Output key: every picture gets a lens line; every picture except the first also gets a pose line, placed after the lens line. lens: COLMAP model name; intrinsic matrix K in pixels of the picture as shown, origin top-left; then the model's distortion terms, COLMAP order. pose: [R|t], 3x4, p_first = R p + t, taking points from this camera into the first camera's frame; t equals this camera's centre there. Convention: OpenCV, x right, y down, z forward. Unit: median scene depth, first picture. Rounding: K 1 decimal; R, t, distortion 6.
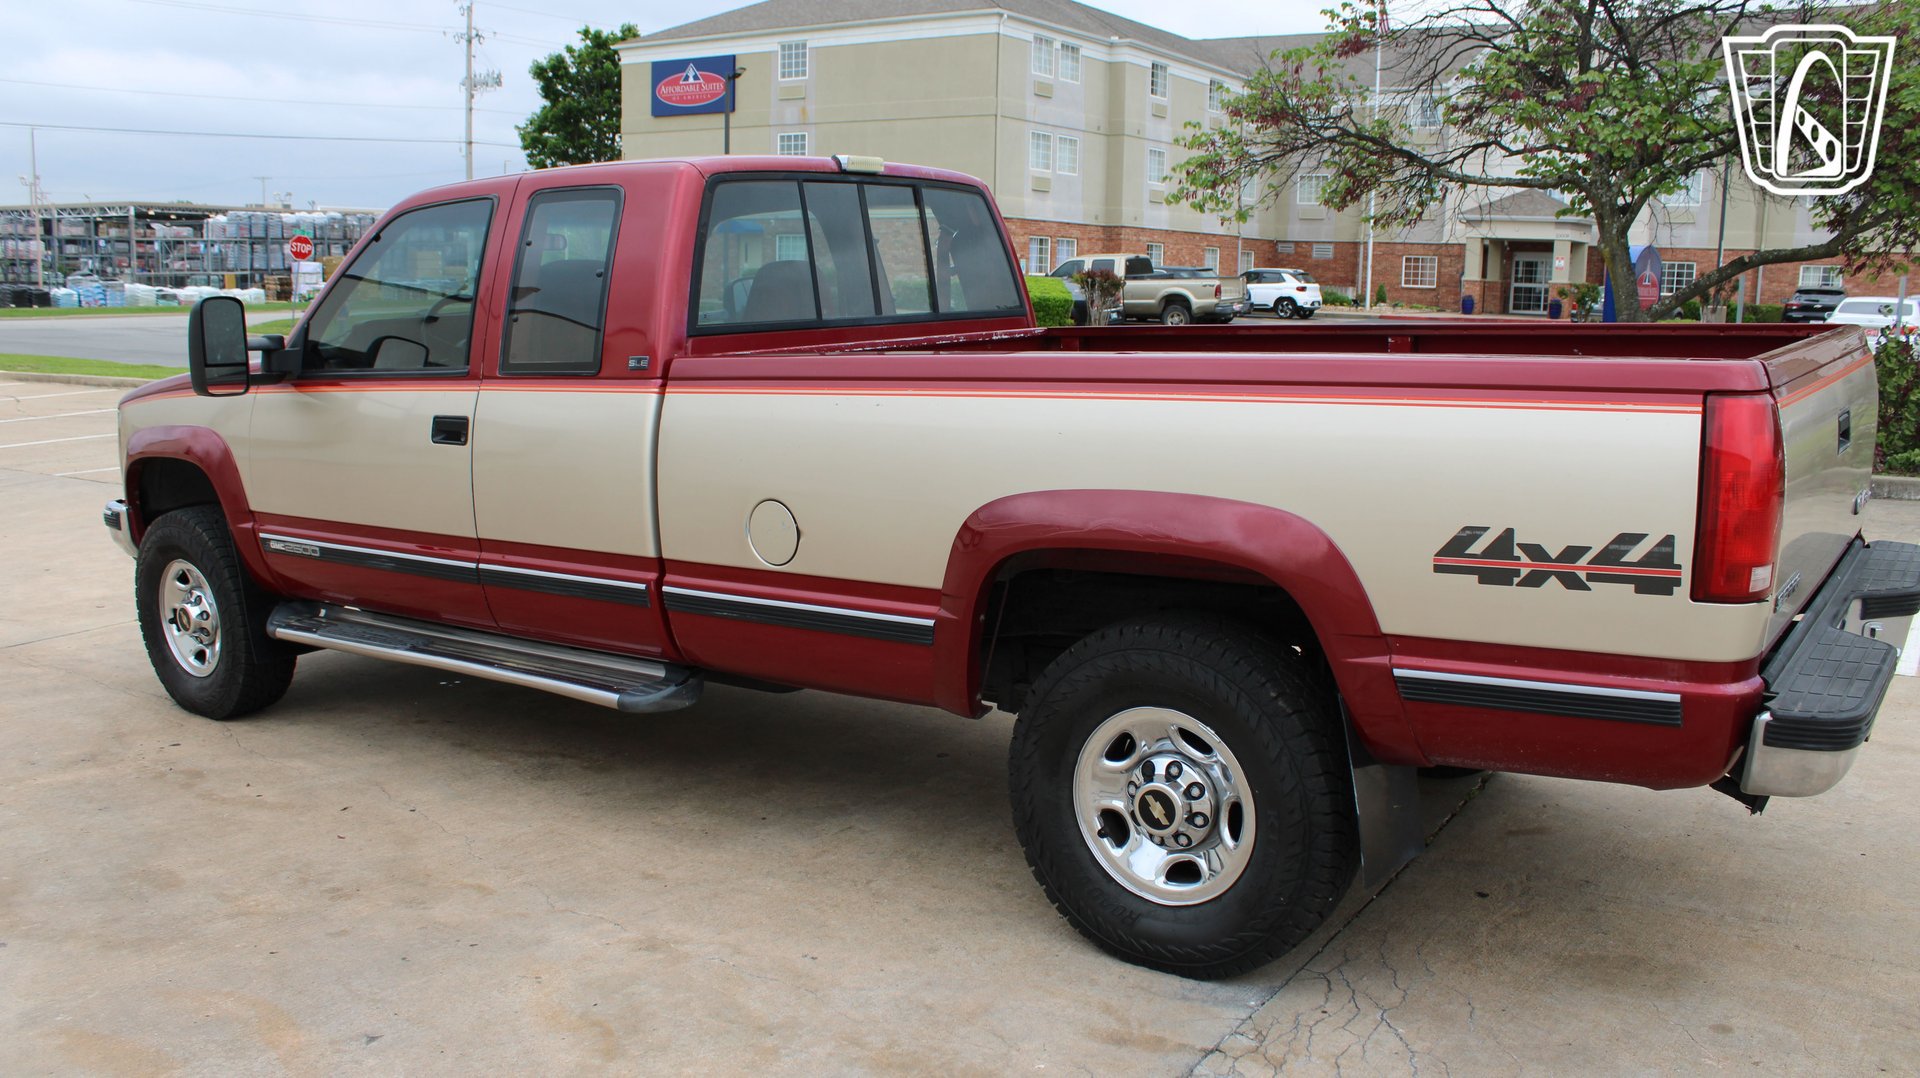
lens RADIAL K [[1595.5, 0, 946.3], [0, 1595.5, 527.9], [0, 0, 1]] dist [-0.168045, 0.150883]
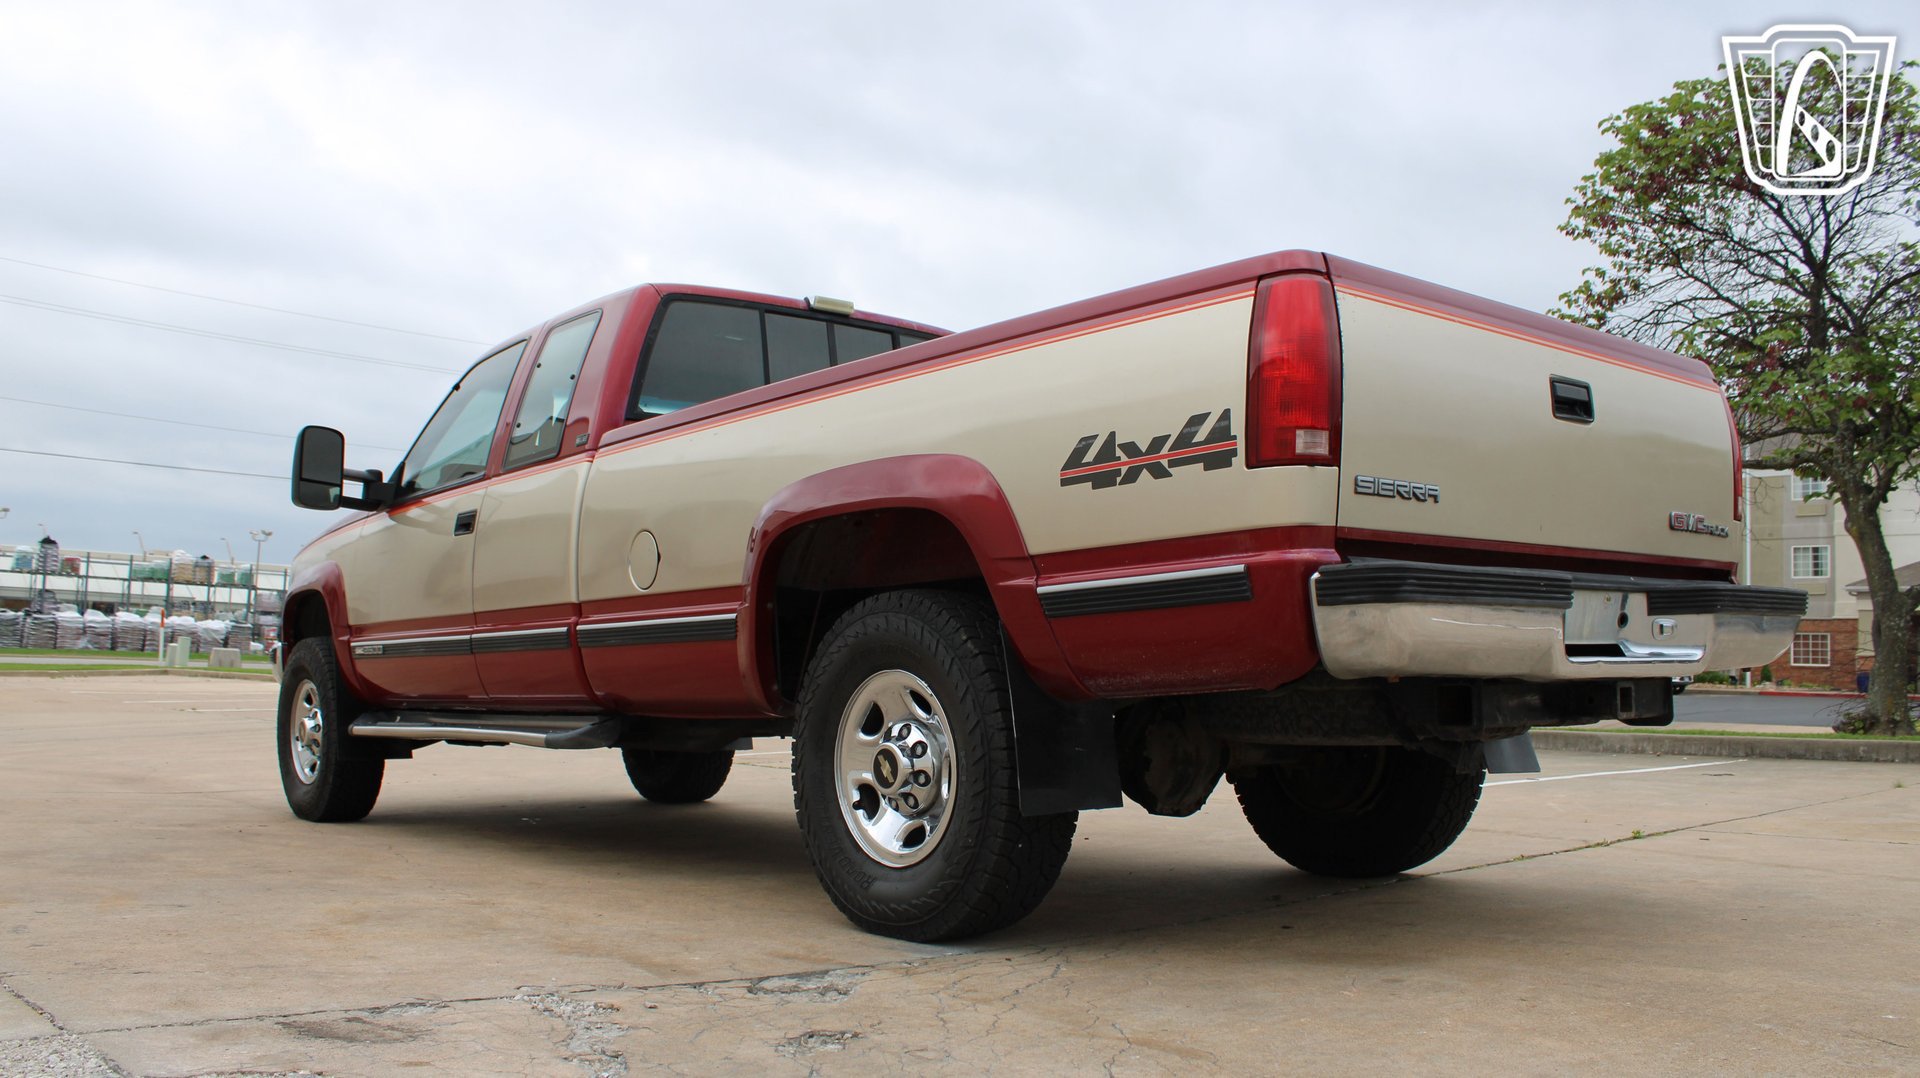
lens RADIAL K [[1592.2, 0, 946.4], [0, 1592.2, 536.7], [0, 0, 1]] dist [-0.166502, 0.146694]
pose [[0.969807, -0.002909, -0.243857, 0.359172], [-0.056212, 0.970338, -0.235126, 0.229467], [0.237308, 0.241735, 0.940877, -0.013395]]
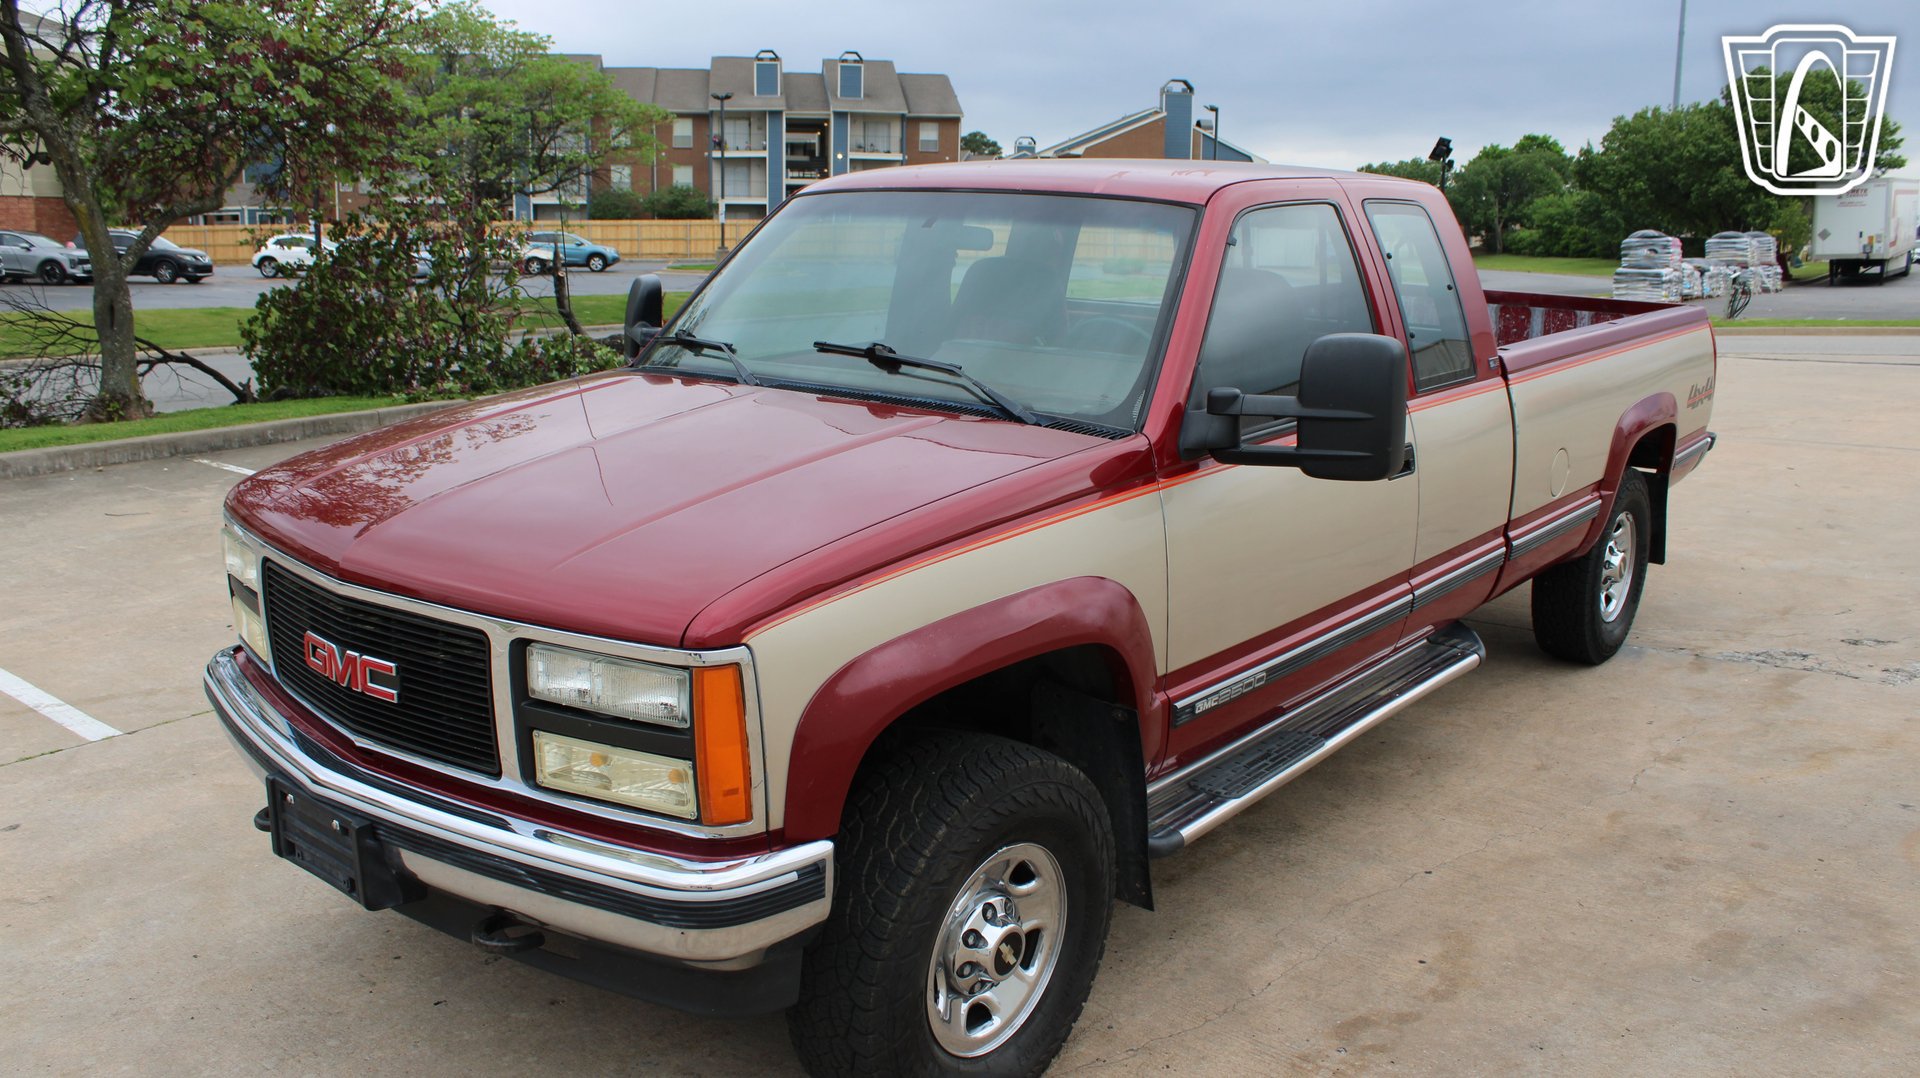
lens RADIAL K [[1595.7, 0, 946.1], [0, 1595.7, 534.8], [0, 0, 1]] dist [-0.168102, 0.150230]
pose [[0.067331, -0.199170, 0.977649, -1.409575], [0.145934, 0.971300, 0.187826, -0.263225], [-0.987000, 0.130026, 0.094464, 1.342289]]
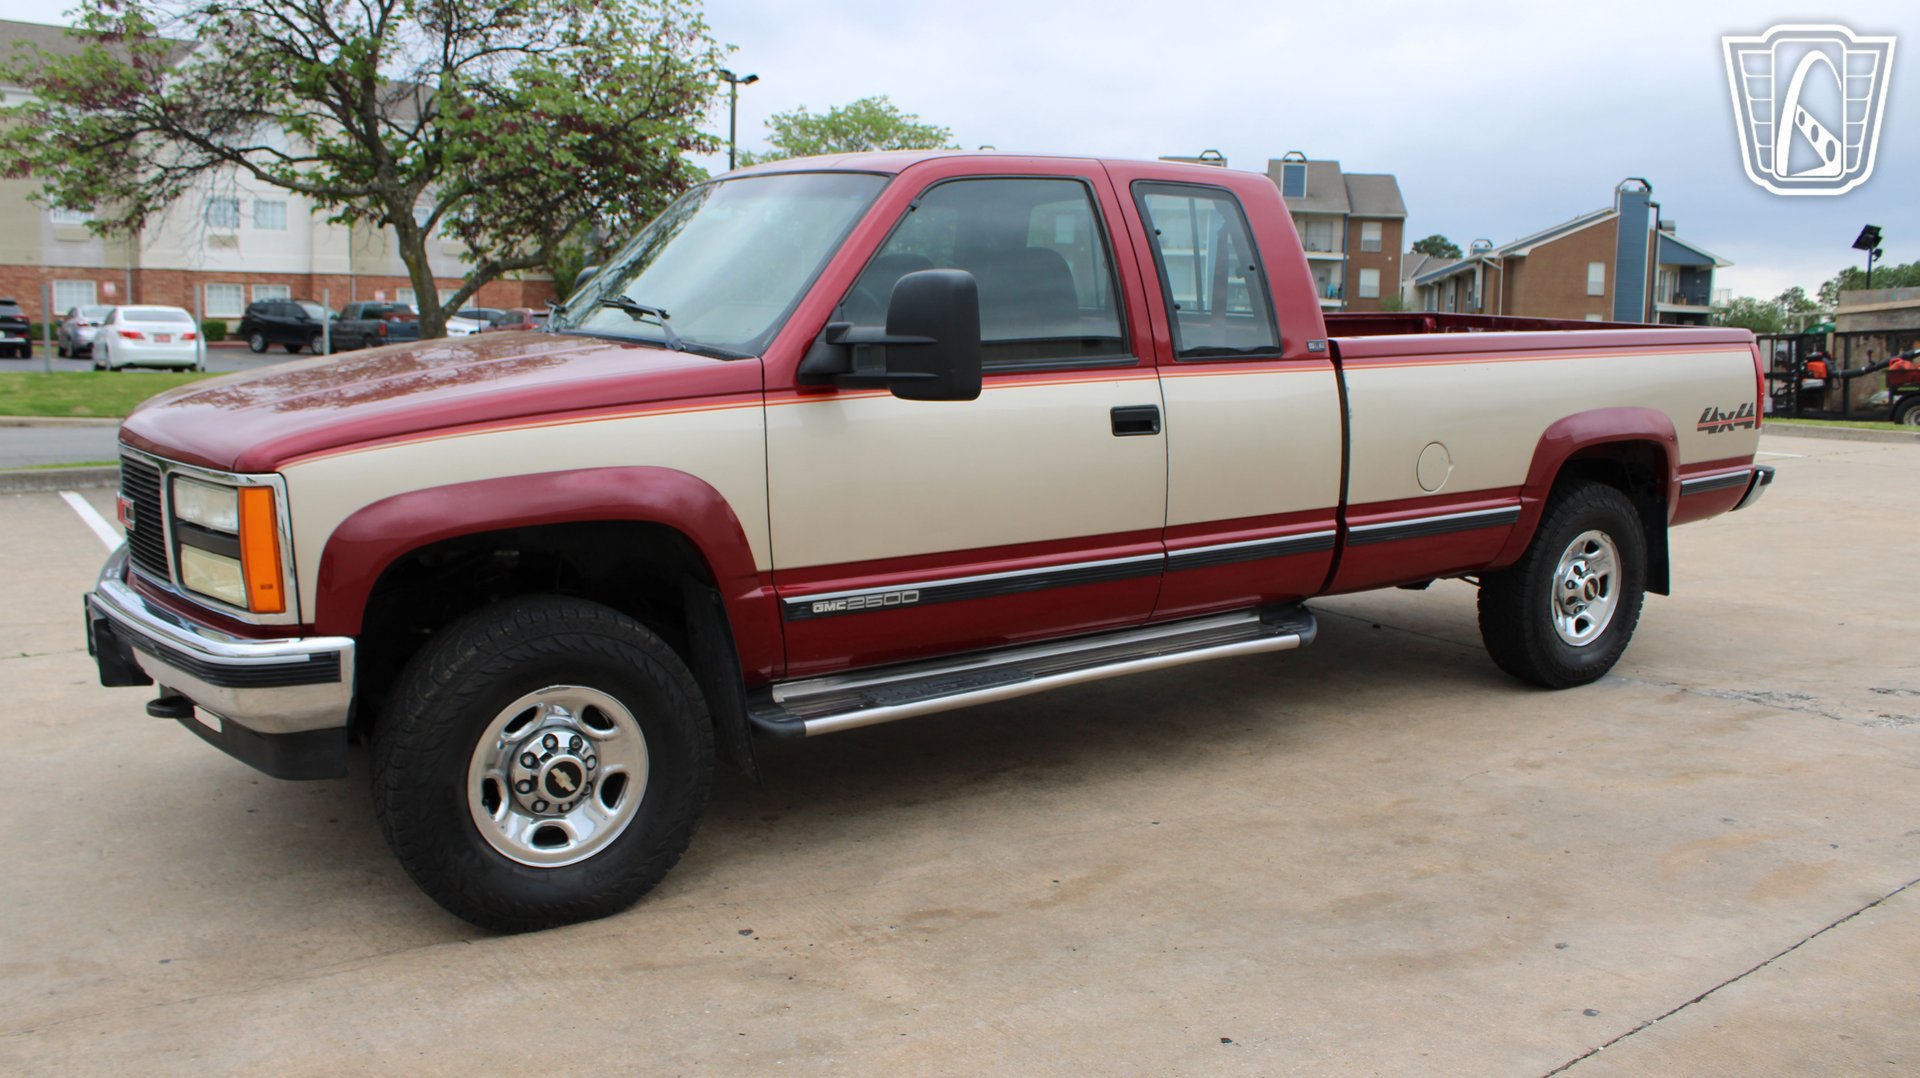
lens RADIAL K [[1592.2, 0, 946.4], [0, 1592.2, 536.7], [0, 0, 1]] dist [-0.166502, 0.146694]
pose [[0.350449, -0.128289, 0.927754, -1.440985], [0.129858, 0.987662, 0.087521, -0.104914], [-0.927536, 0.089805, 0.362784, 0.866098]]
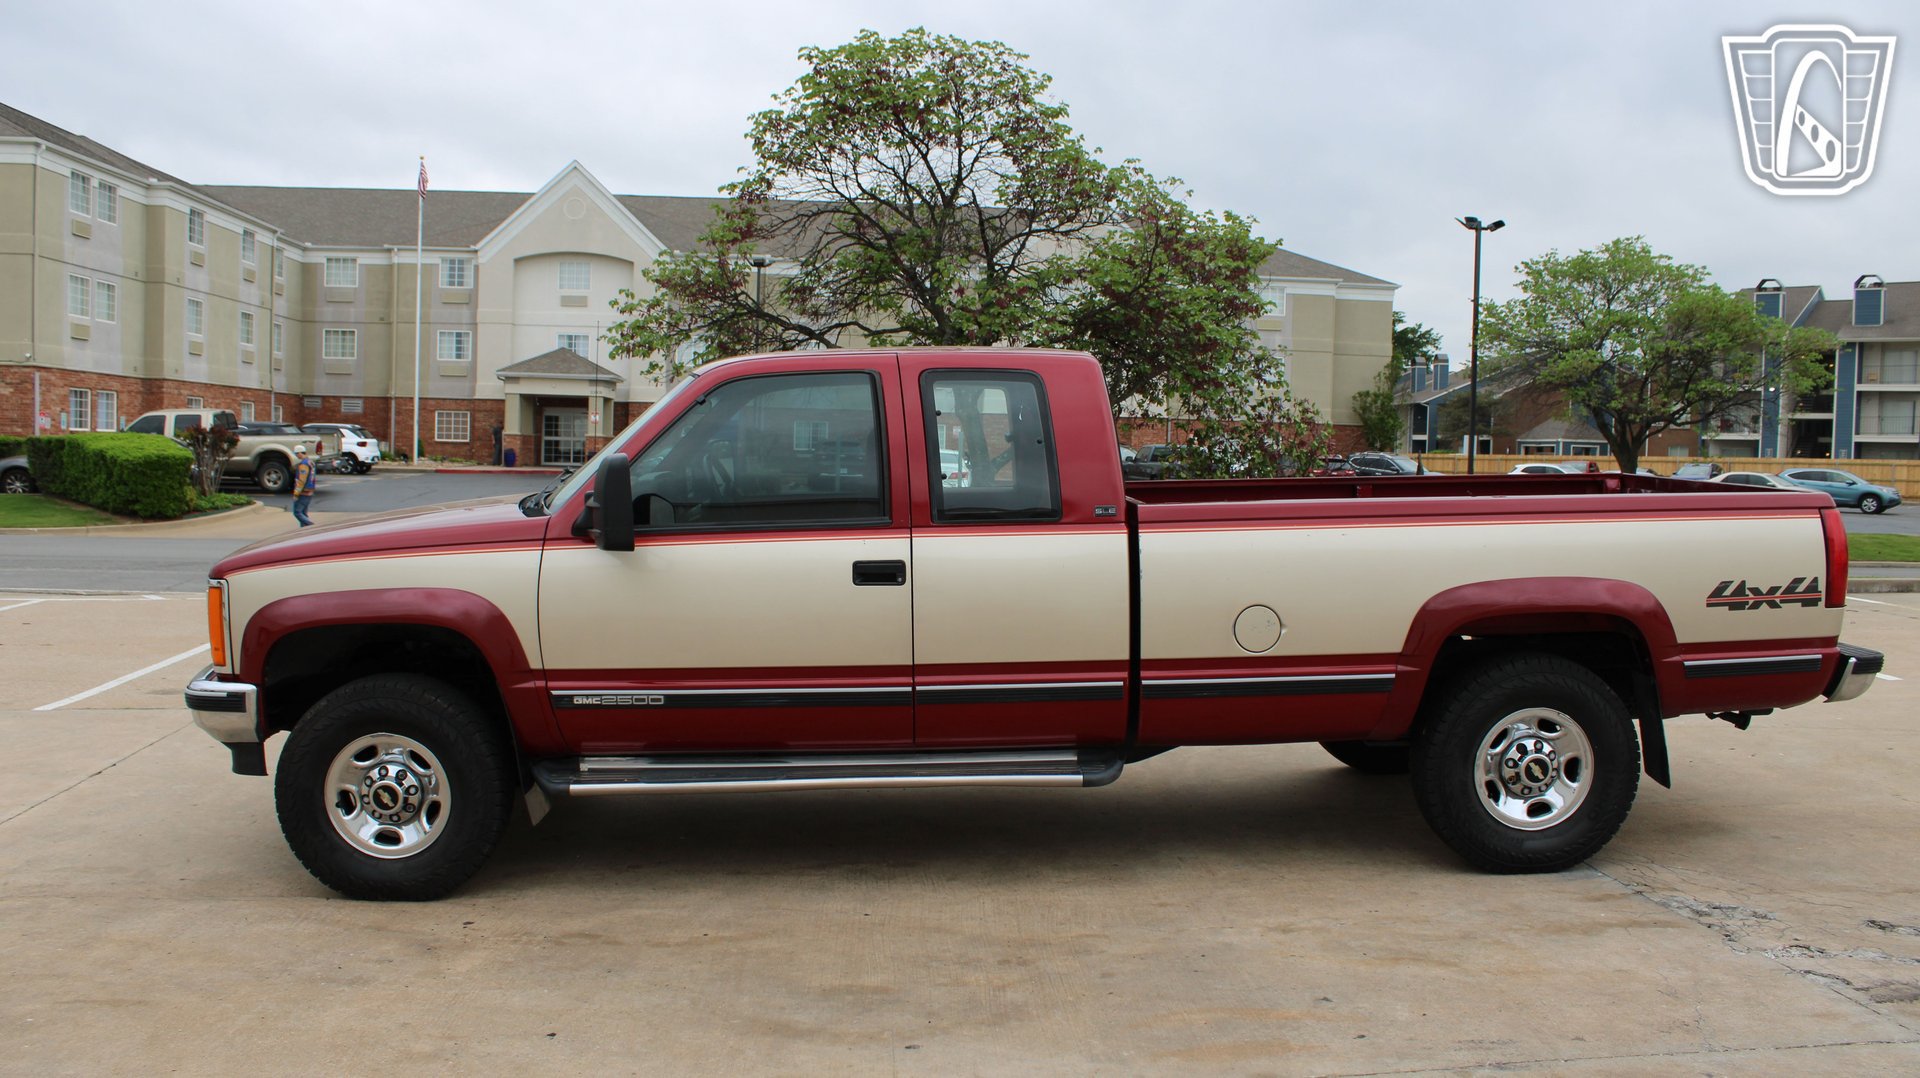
lens RADIAL K [[1595.5, 0, 946.3], [0, 1595.5, 527.9], [0, 0, 1]] dist [-0.168045, 0.150883]
pose [[0.788280, -0.025883, 0.614772, -1.127966], [0.085087, 0.994101, -0.067249, -0.014250], [-0.609405, 0.105320, 0.785833, 0.059923]]
